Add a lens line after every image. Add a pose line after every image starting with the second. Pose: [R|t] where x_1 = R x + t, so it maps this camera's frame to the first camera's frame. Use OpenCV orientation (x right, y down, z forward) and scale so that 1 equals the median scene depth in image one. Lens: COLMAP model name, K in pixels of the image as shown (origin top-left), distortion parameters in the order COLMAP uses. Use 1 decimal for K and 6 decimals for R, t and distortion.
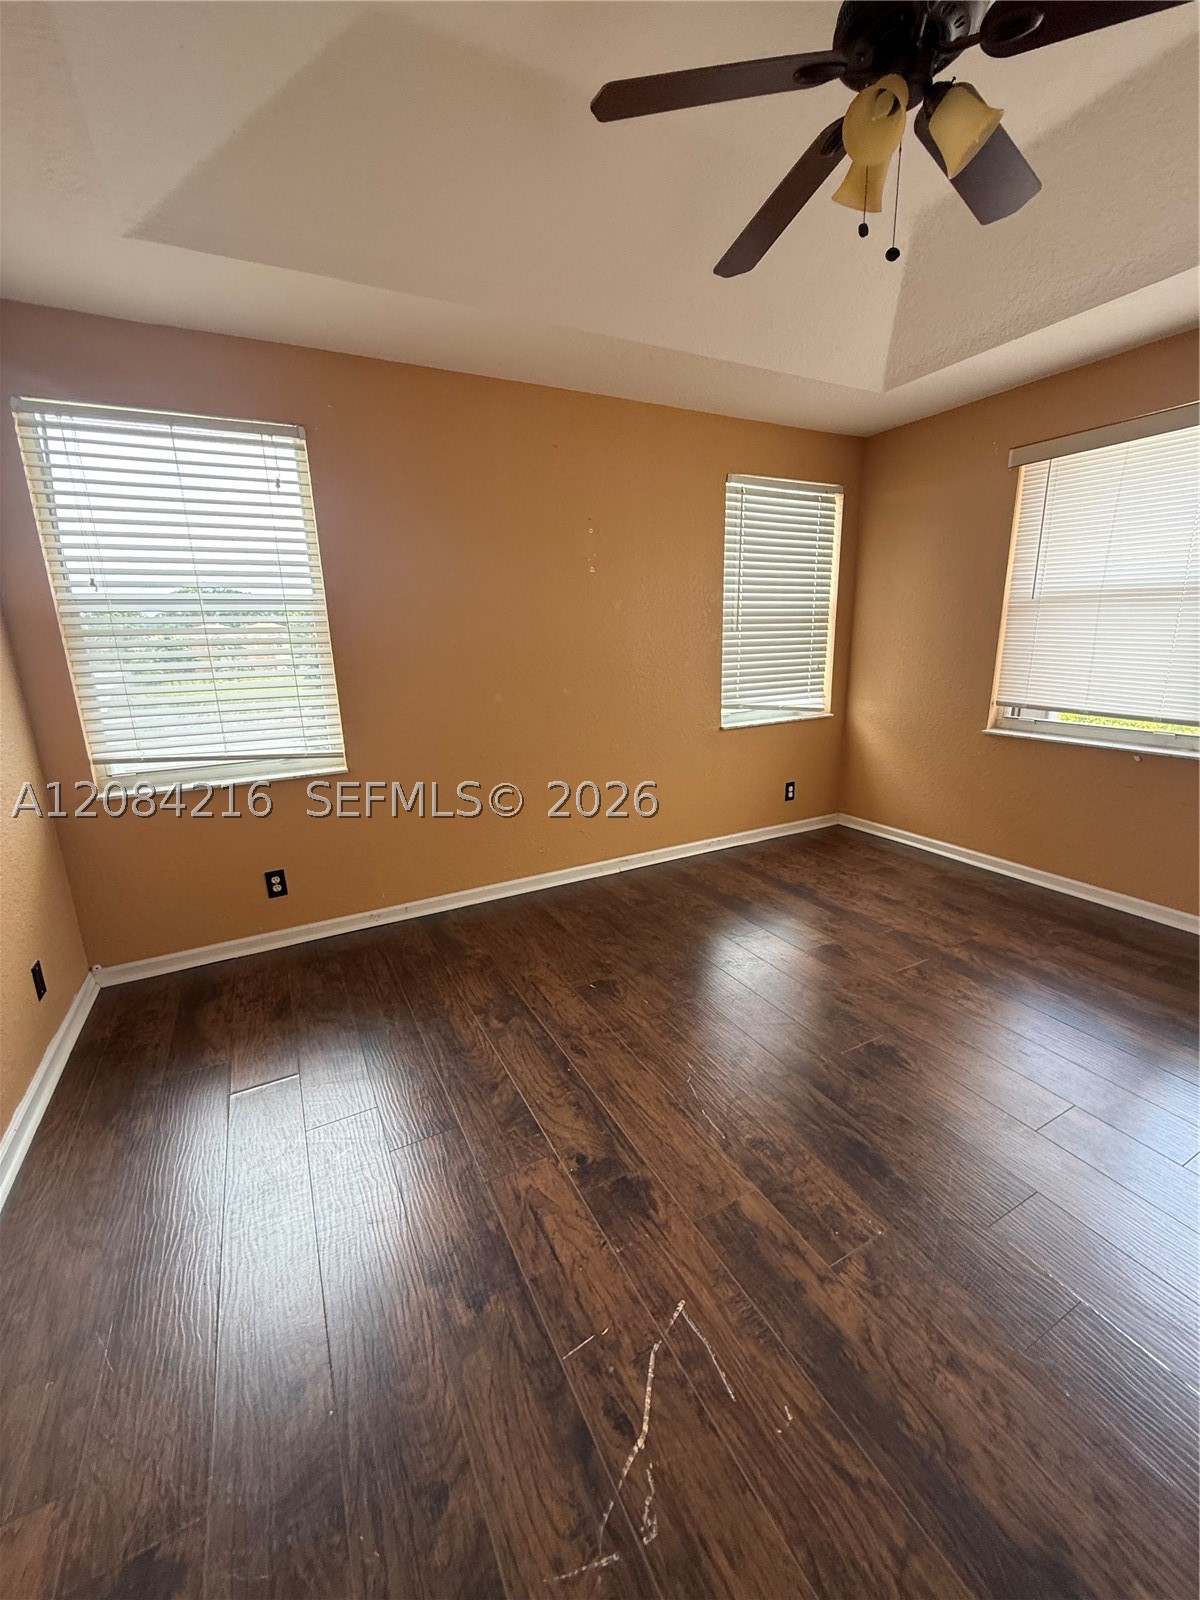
lens RADIAL K [[637.5, 0, 596.1], [0, 637.5, 797.8], [0, 0, 1]] dist [0.000750, -0.000122]
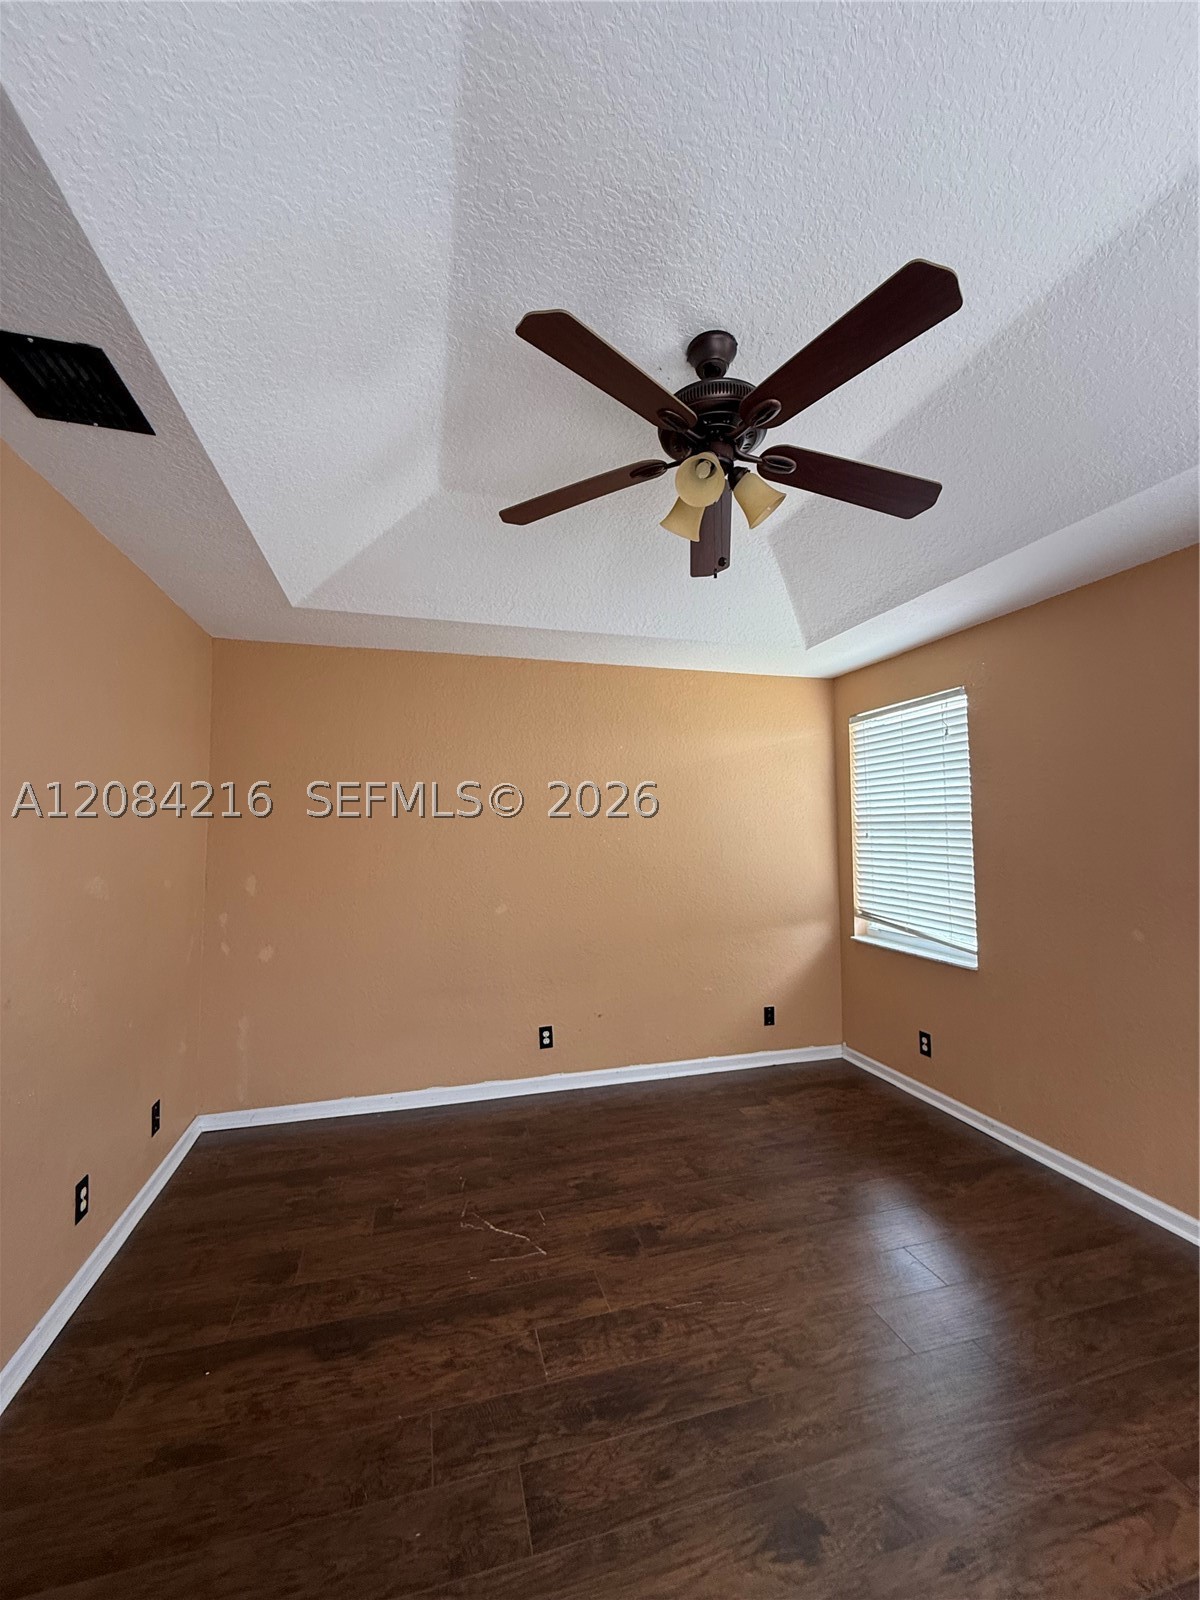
lens RADIAL K [[637.5, 0, 599.3], [0, 637.5, 797.0], [0, 0, 1]] dist [0.000750, -0.000122]
pose [[-0.206463, -0.023692, -0.978168, 1.610246], [-0.233878, 0.971923, 0.025824, -0.406422], [0.950092, 0.234103, -0.206207, 1.092643]]
